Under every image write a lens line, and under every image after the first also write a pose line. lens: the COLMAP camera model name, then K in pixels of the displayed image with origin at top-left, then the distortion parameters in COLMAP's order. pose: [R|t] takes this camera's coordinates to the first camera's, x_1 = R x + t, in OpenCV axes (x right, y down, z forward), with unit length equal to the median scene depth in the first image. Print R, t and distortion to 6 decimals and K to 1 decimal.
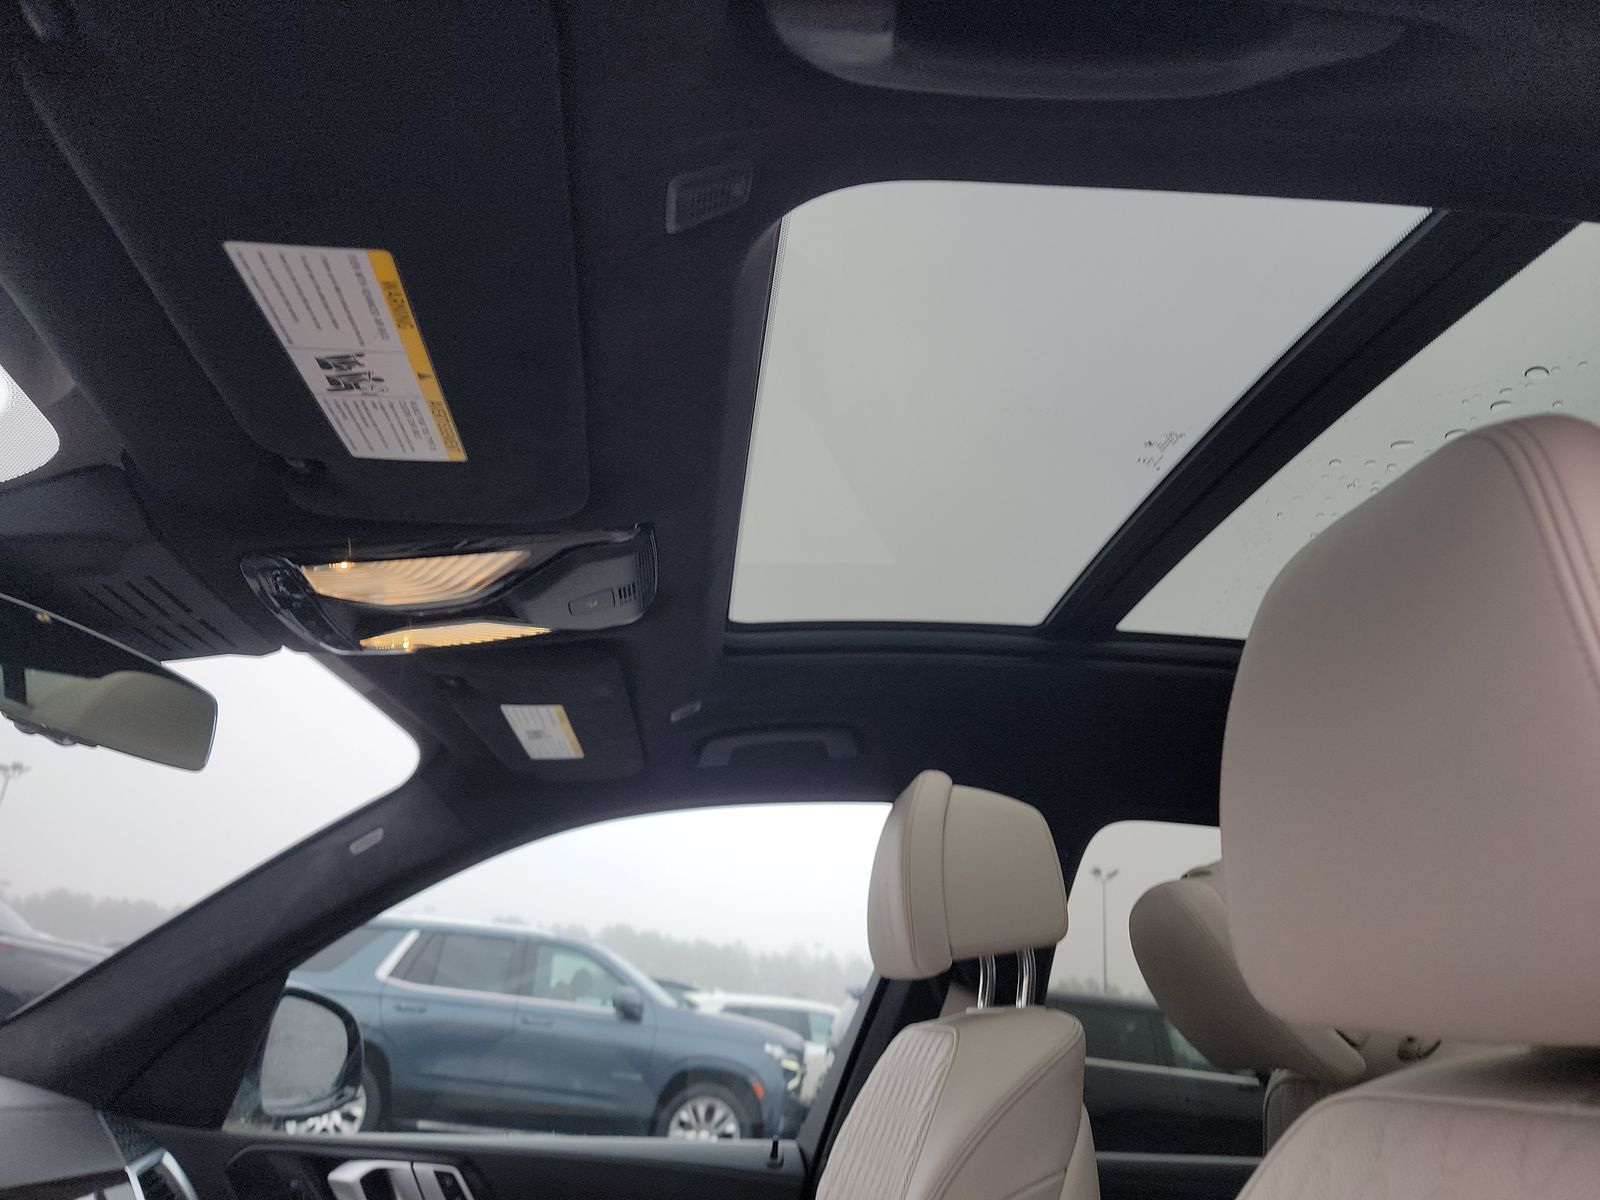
lens RADIAL K [[1006.4, 0, 803.8], [0, 1006.4, 601.6], [0, 0, 1]] dist [0.000812, -0.029897]
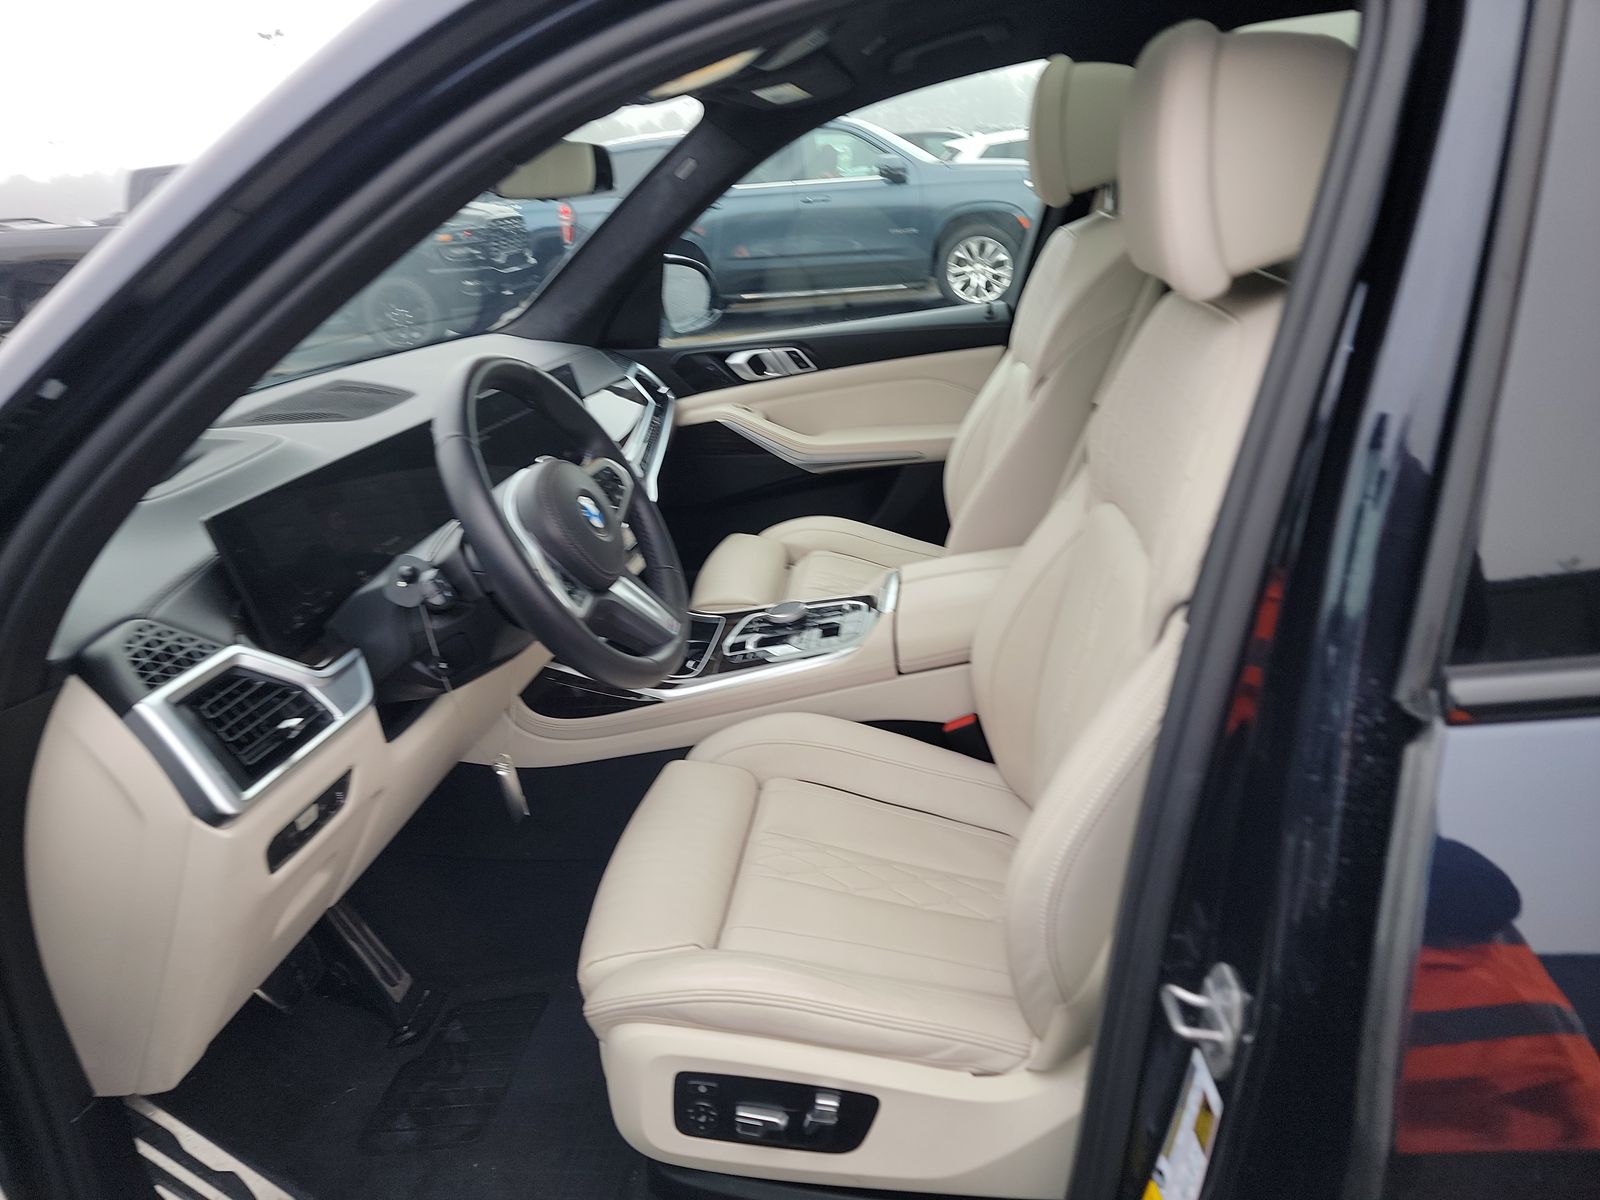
lens RADIAL K [[1006.4, 0, 803.8], [0, 1006.4, 601.6], [0, 0, 1]] dist [0.000812, -0.029897]
pose [[0.955721, -0.052120, -0.289622, 0.025577], [0.246281, 0.680351, 0.690267, -0.058341], [0.161068, -0.731031, 0.663062, -0.082517]]
